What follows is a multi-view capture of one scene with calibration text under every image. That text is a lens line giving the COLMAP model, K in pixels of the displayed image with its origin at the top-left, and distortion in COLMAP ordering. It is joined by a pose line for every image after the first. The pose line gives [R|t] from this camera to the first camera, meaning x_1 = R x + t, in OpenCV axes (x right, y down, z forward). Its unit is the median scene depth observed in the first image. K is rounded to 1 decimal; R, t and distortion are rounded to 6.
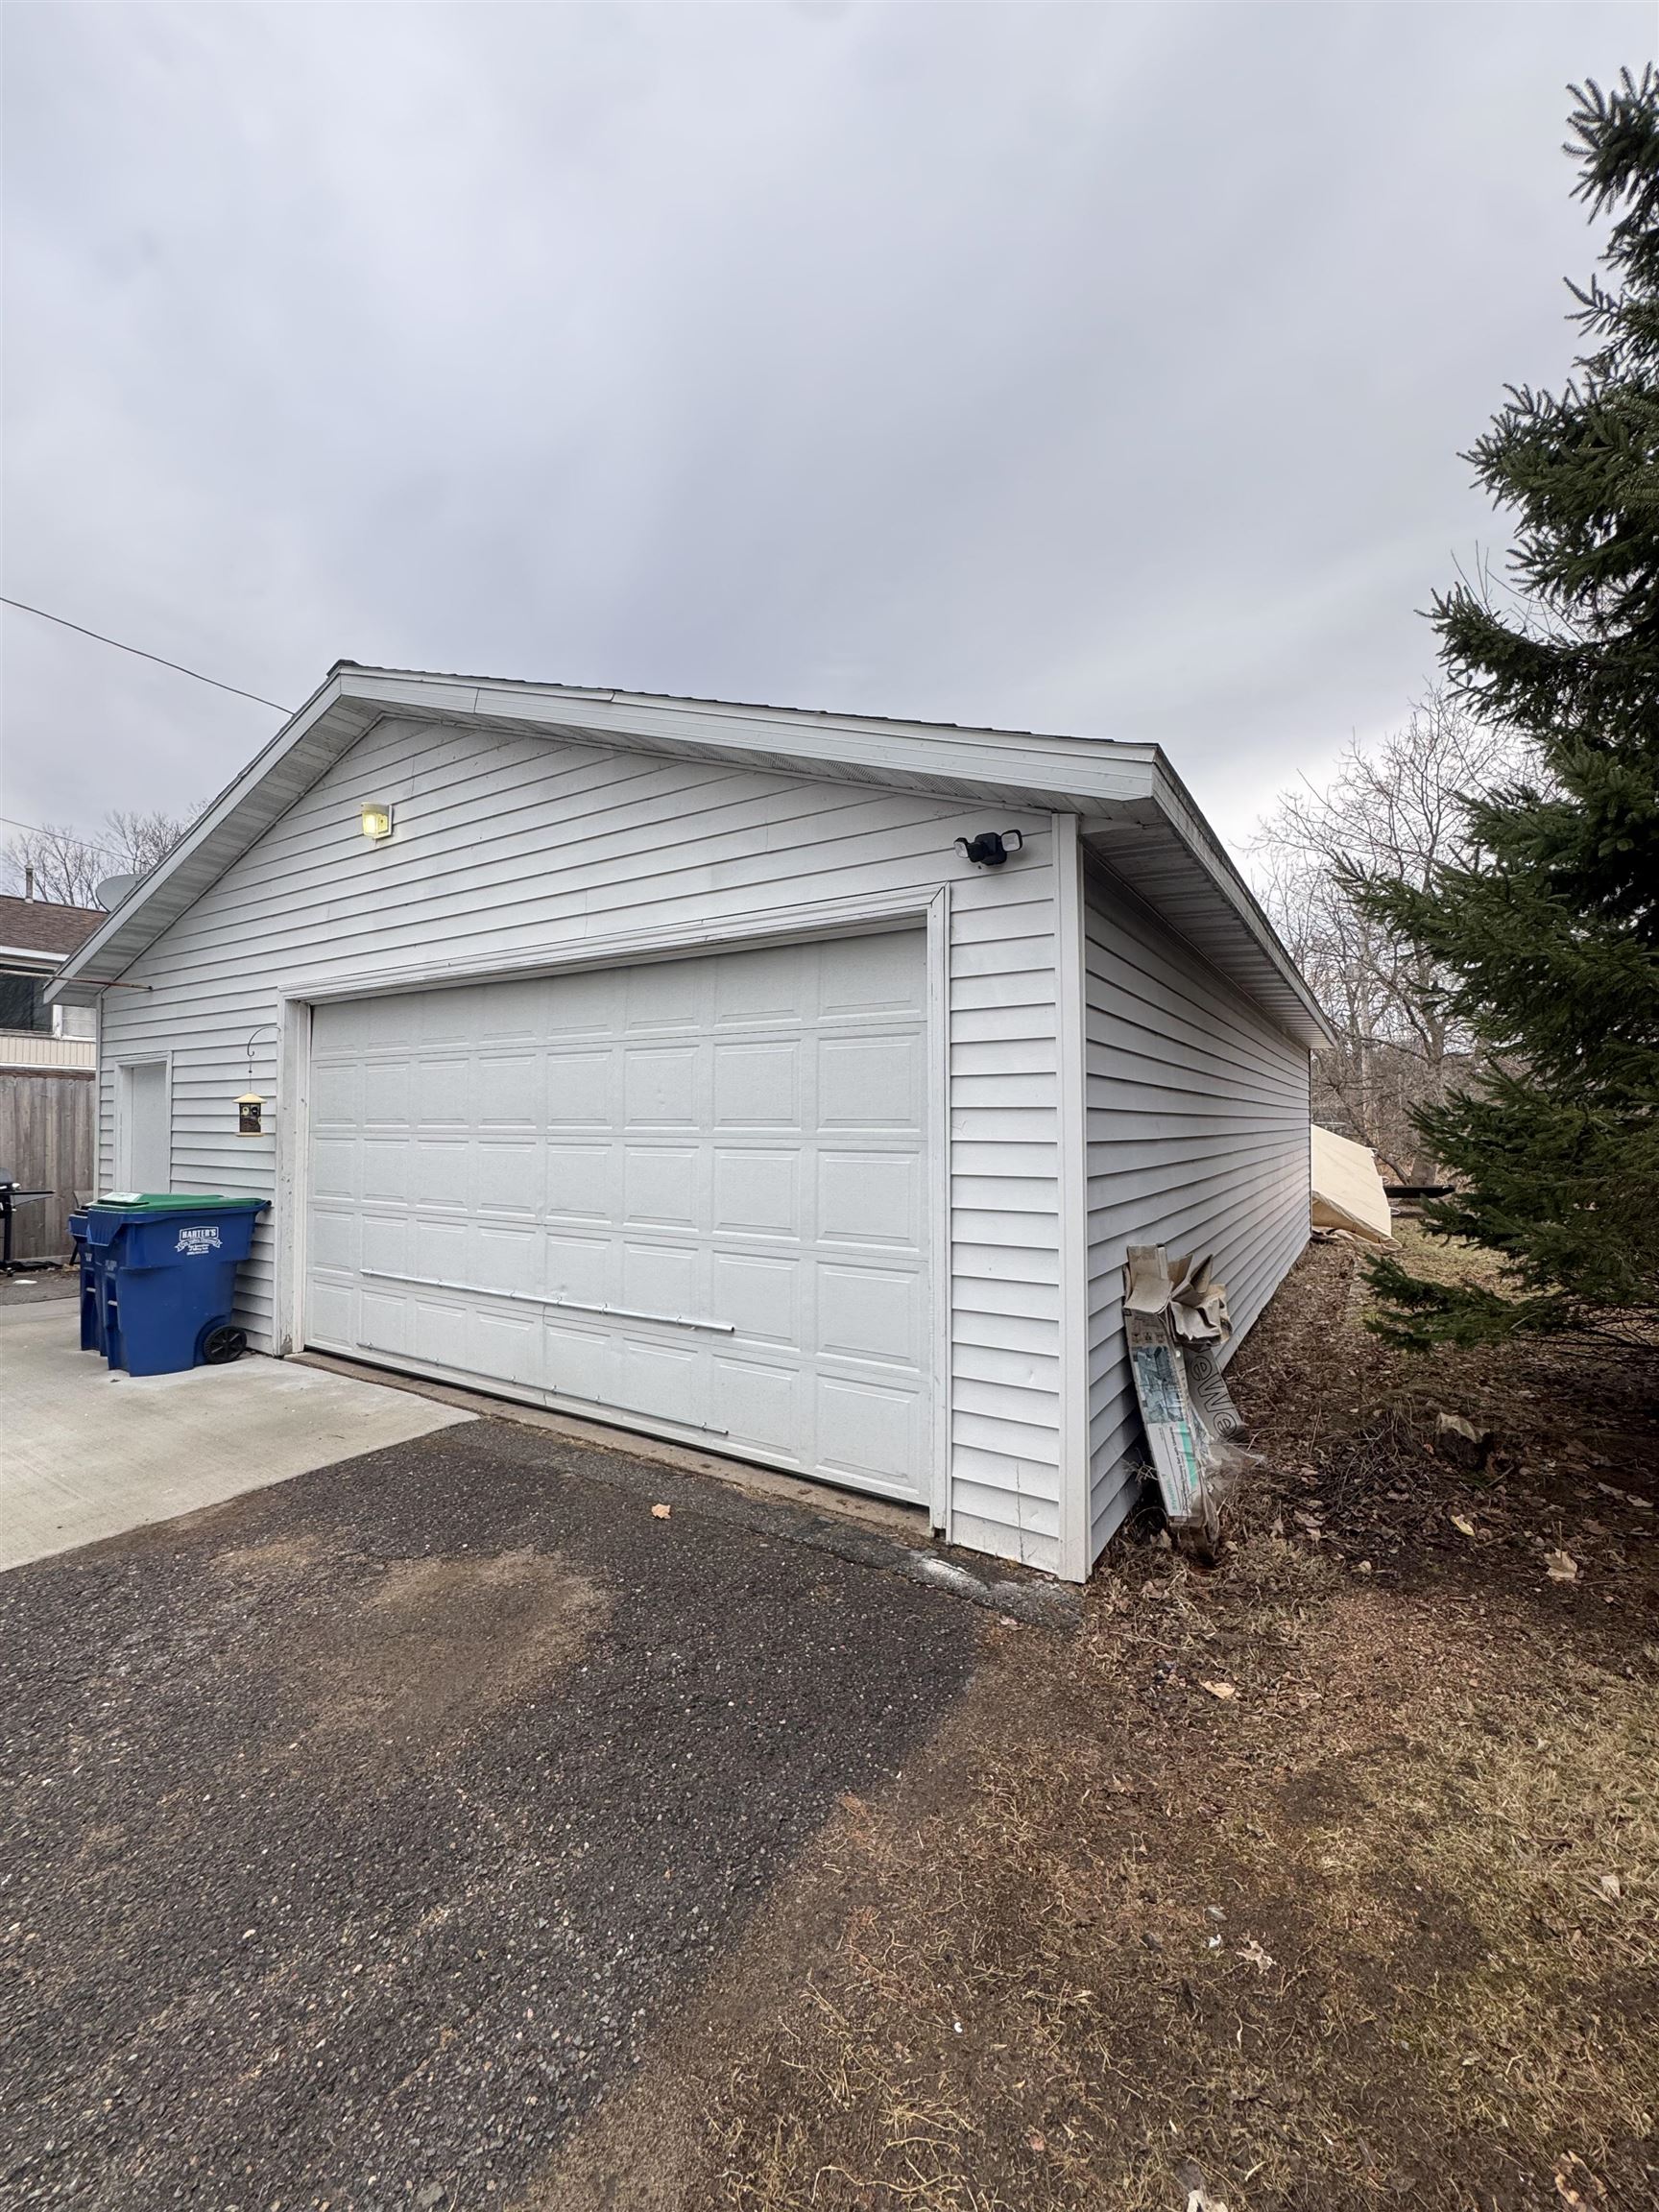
lens RADIAL K [[879.4, 0, 829.7], [0, 879.4, 1108.1], [0, 0, 1]] dist [-0.000421, -0.000020]
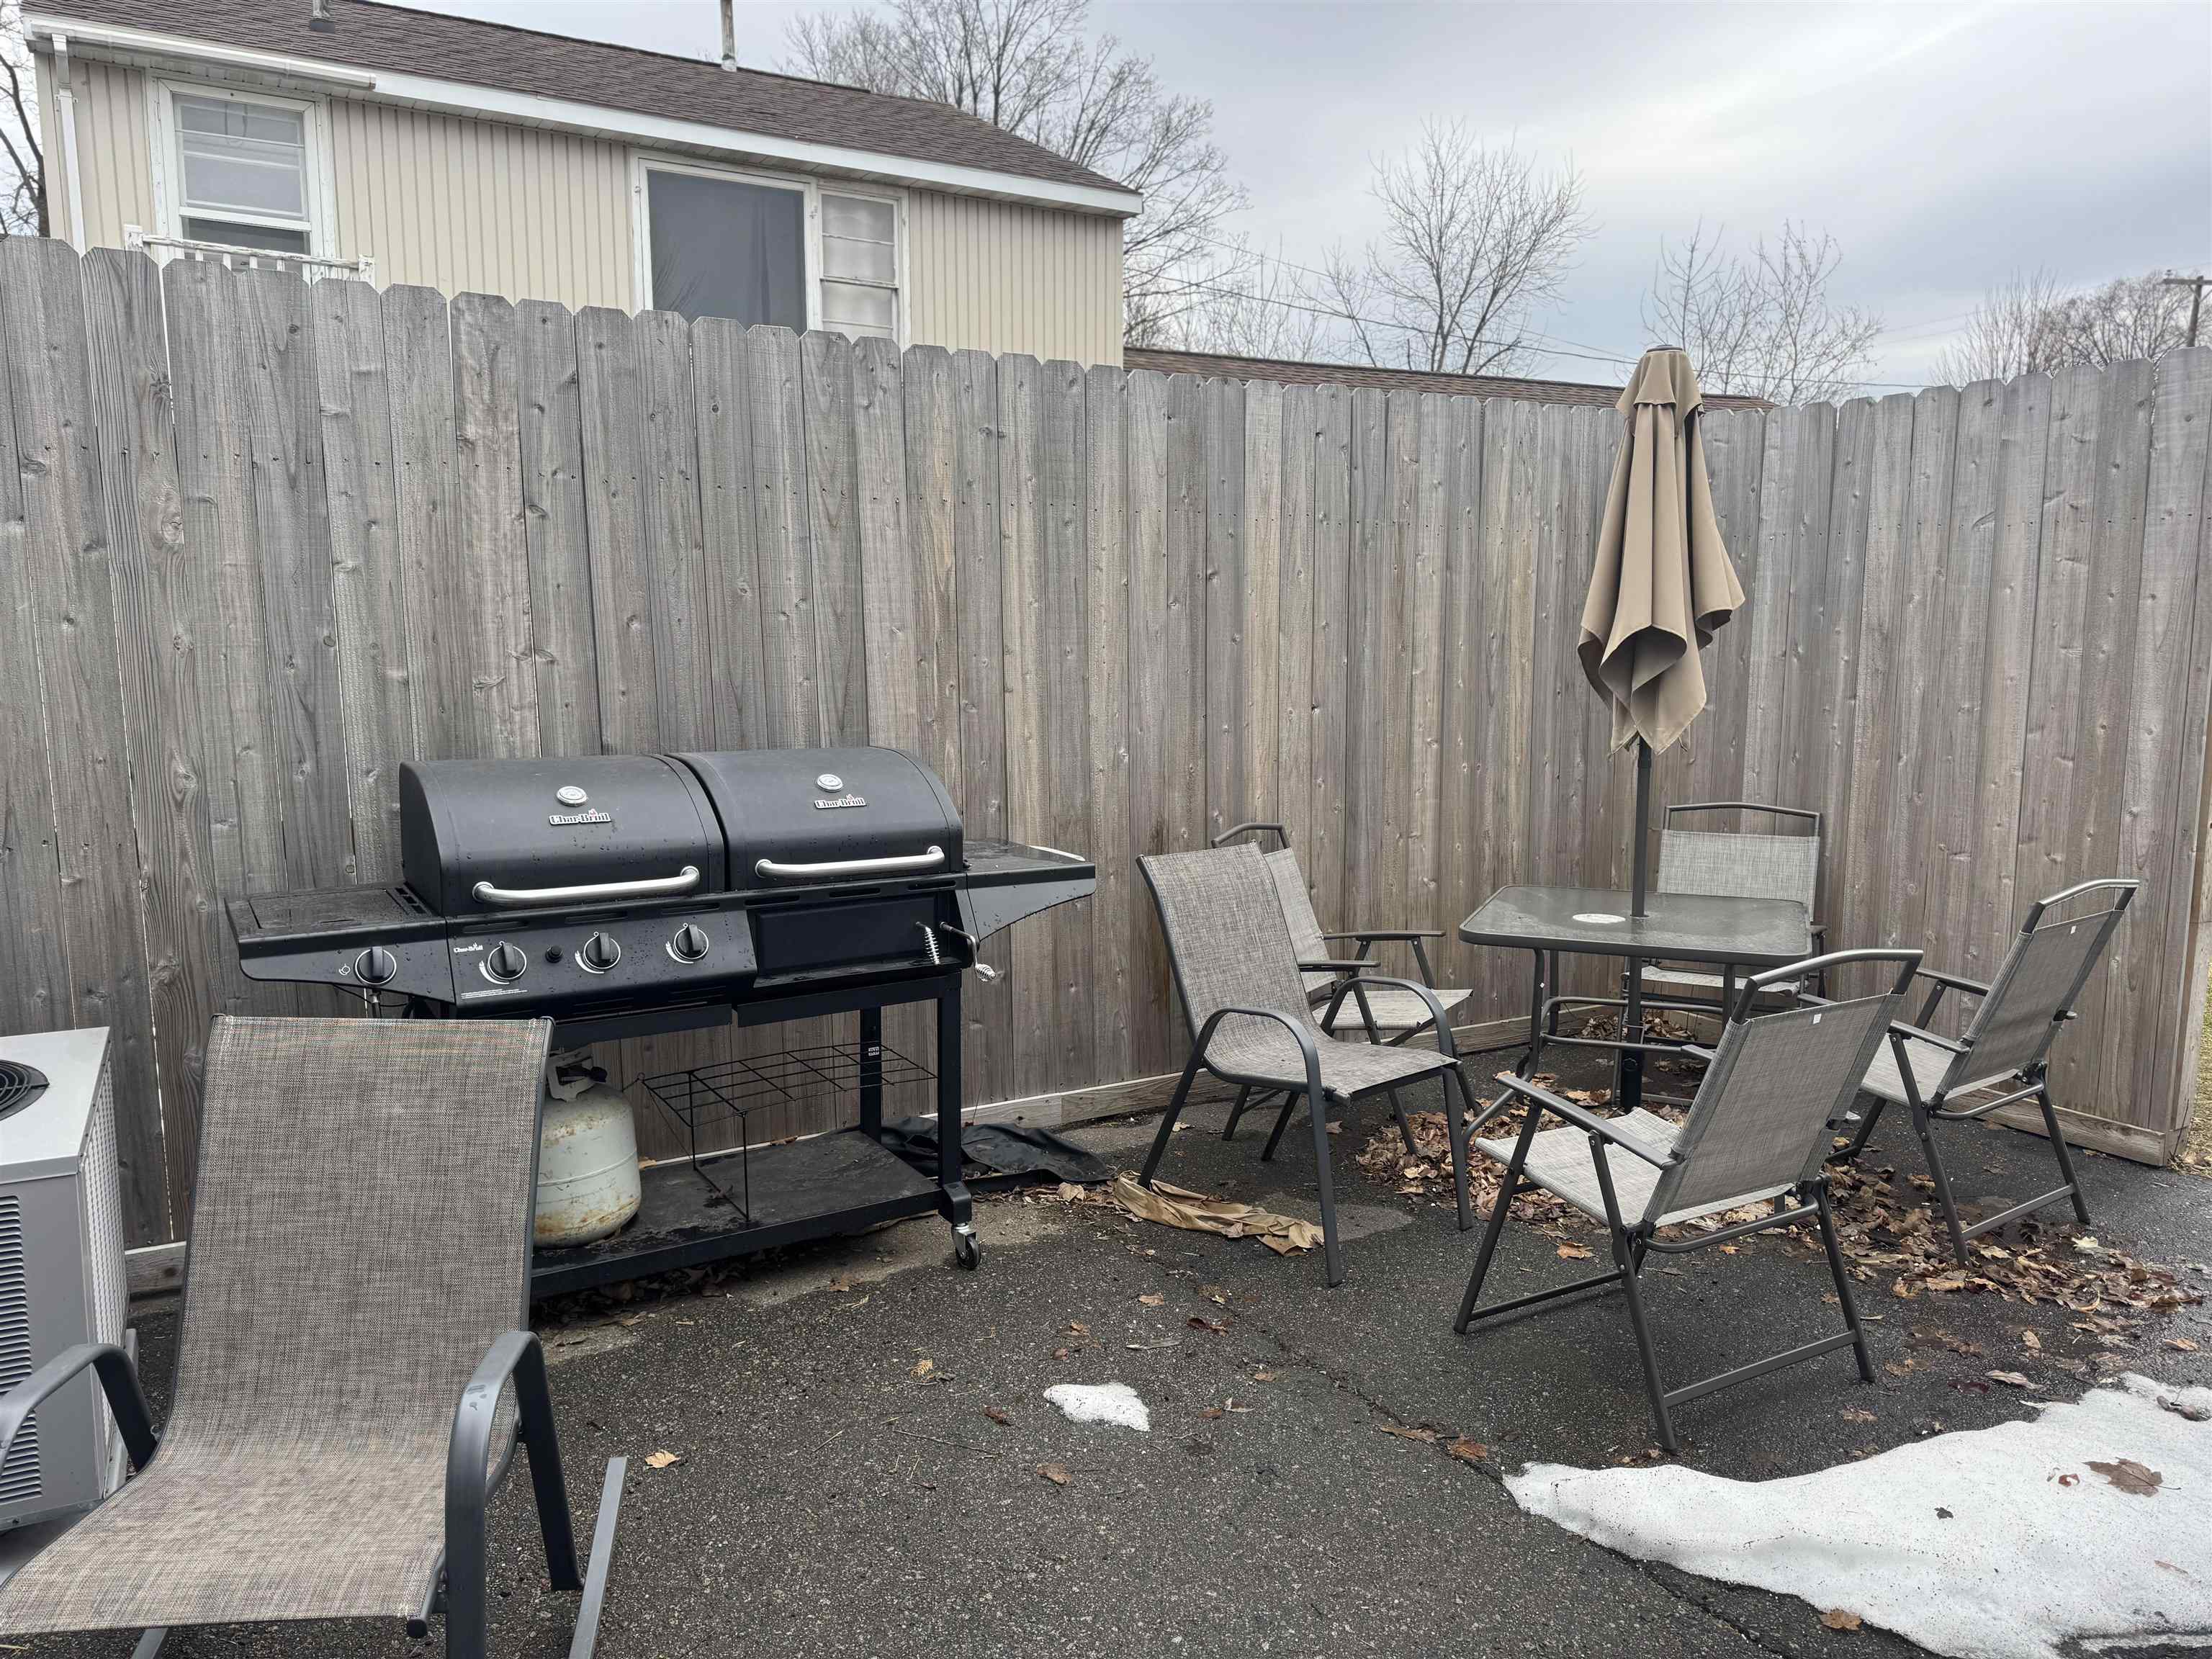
lens RADIAL K [[1565.2, 0, 1105.4], [0, 1565.2, 828.0], [0, 0, 1]] dist [0.001552, 0.000191]
pose [[0.890474, 0.059613, -0.451112, -0.677033], [0.011896, 0.987992, 0.154044, 0.025922], [0.454878, -0.142538, 0.879073, 0.638137]]
